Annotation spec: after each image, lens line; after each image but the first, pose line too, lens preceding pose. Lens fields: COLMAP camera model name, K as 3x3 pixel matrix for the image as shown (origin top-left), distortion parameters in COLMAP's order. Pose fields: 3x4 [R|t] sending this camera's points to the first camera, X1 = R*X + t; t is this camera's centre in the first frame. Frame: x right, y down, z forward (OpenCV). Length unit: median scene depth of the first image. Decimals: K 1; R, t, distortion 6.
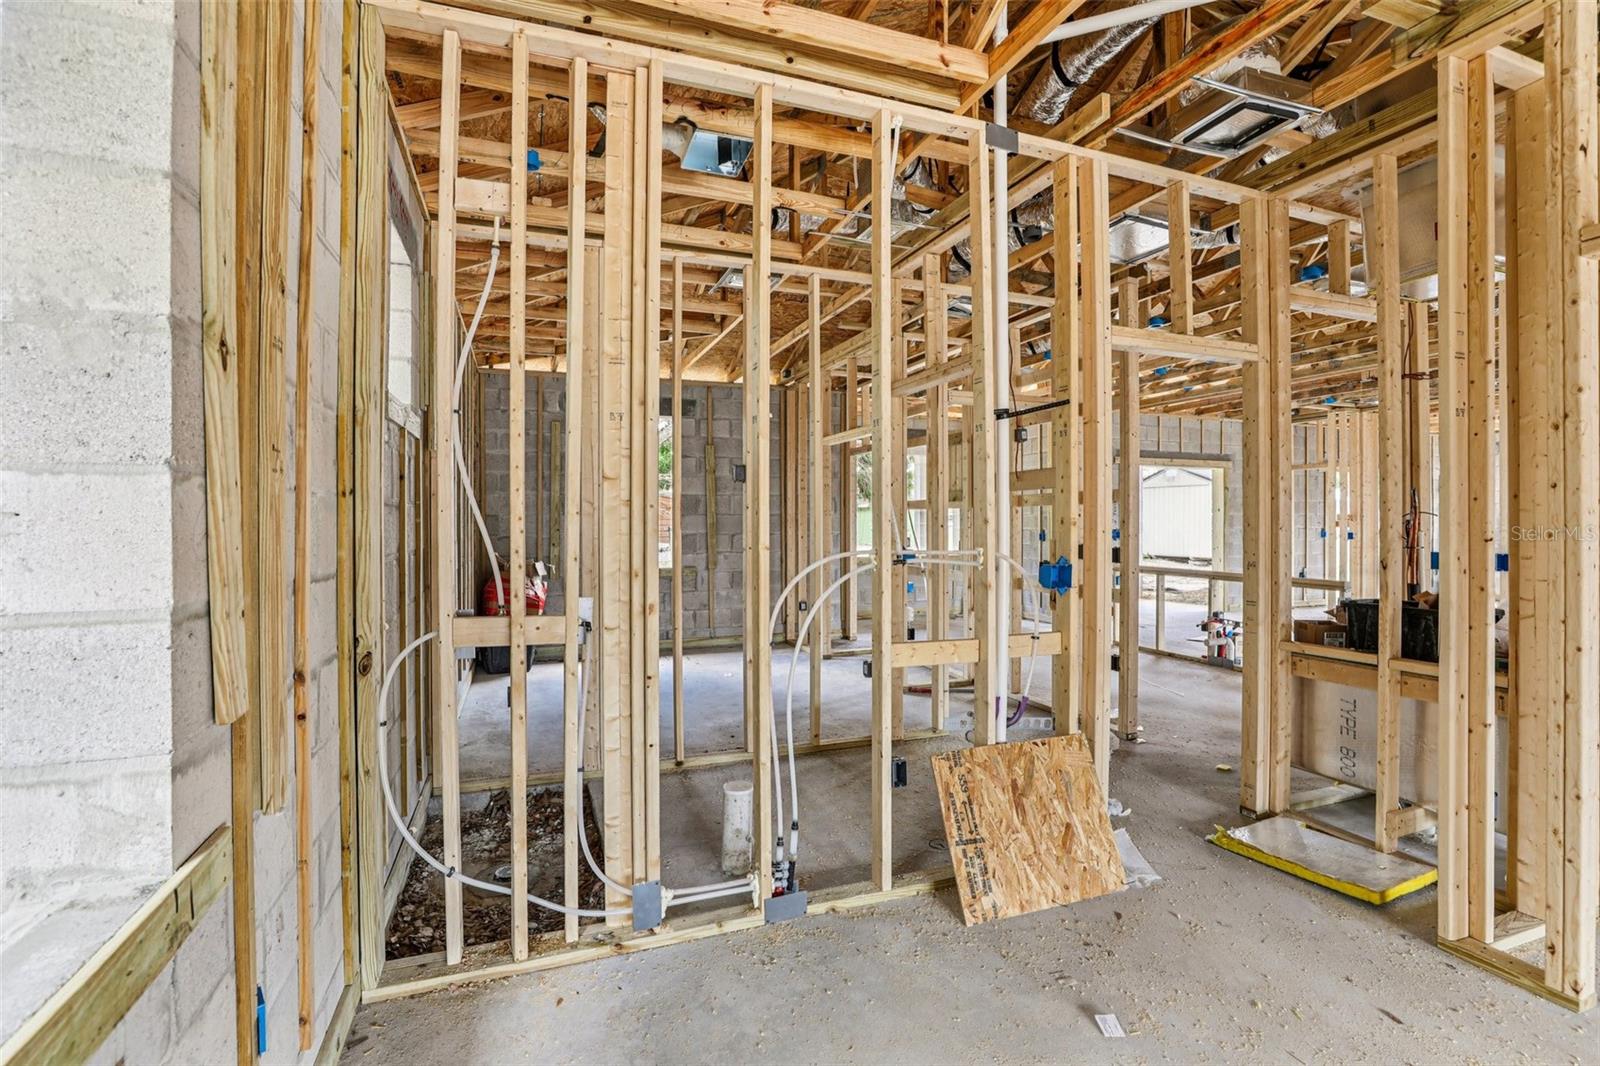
lens RADIAL K [[732.9, 0, 804.1], [0, 732.9, 522.5], [0, 0, 1]] dist [-0.039125, 0.011069]
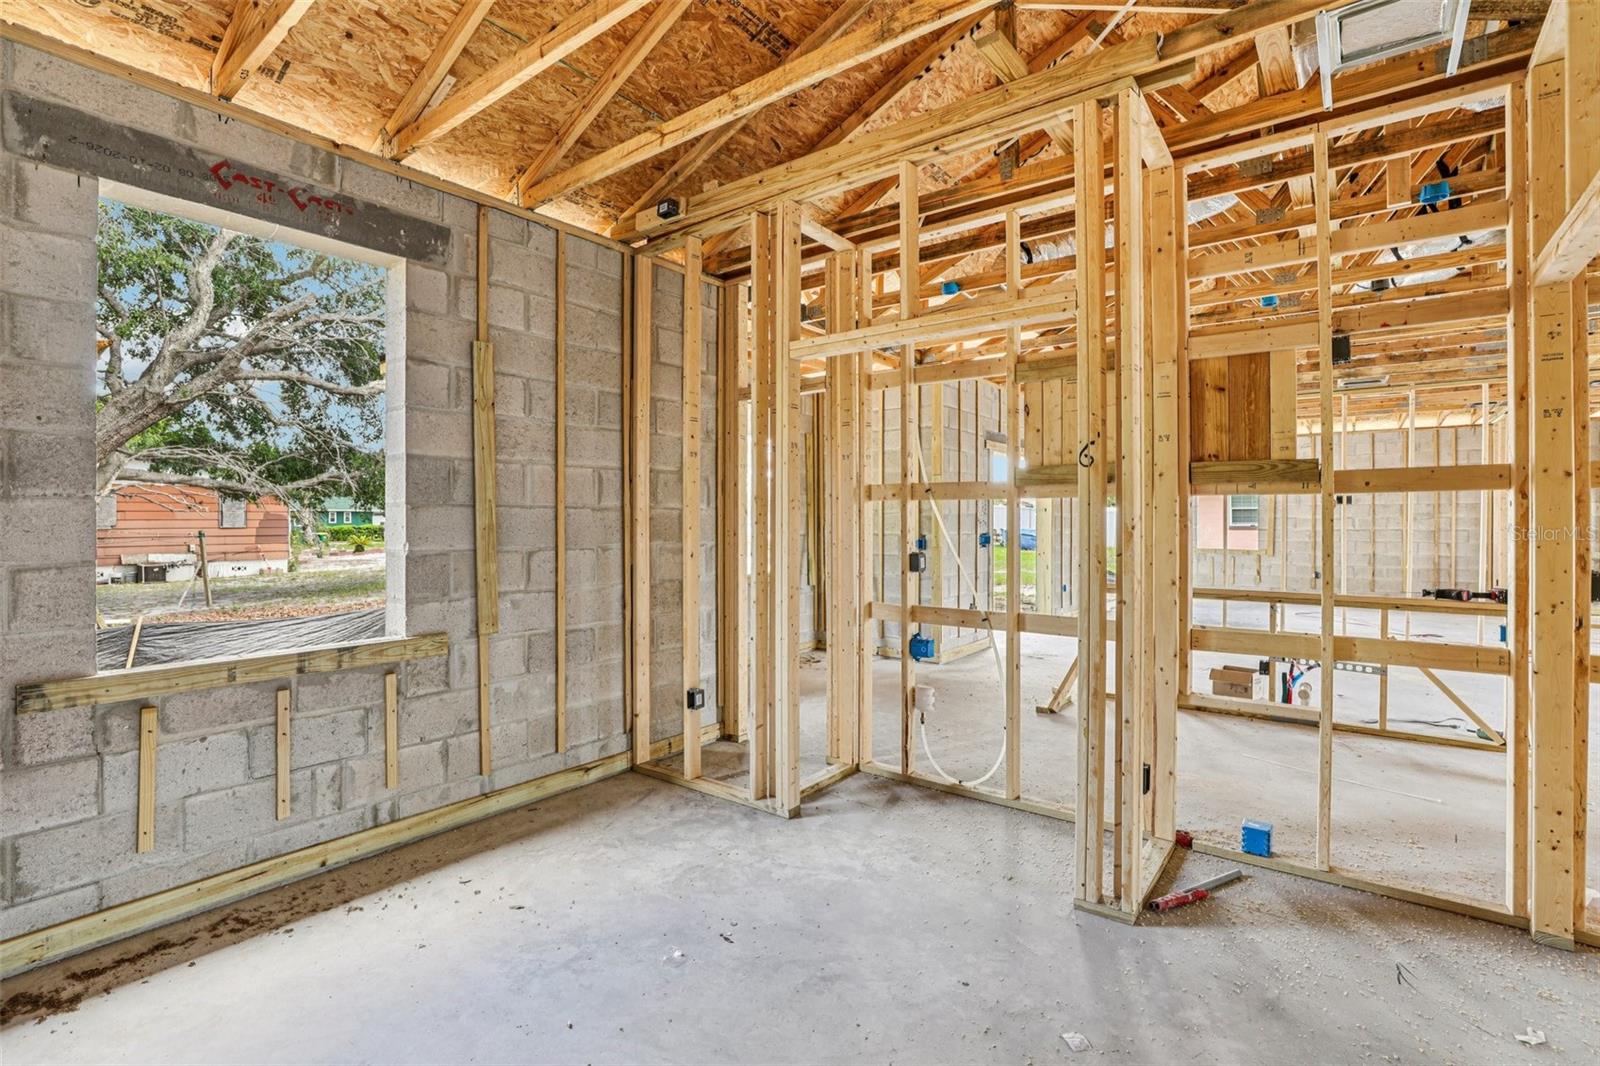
lens RADIAL K [[732.9, 0, 802.2], [0, 732.9, 522.6], [0, 0, 1]] dist [-0.039125, 0.011069]
pose [[0.851229, 0.001028, 0.524794, -0.189810], [-0.000362, 0.999999, -0.001372, -0.000788], [-0.524795, 0.000978, 0.851228, 0.540900]]
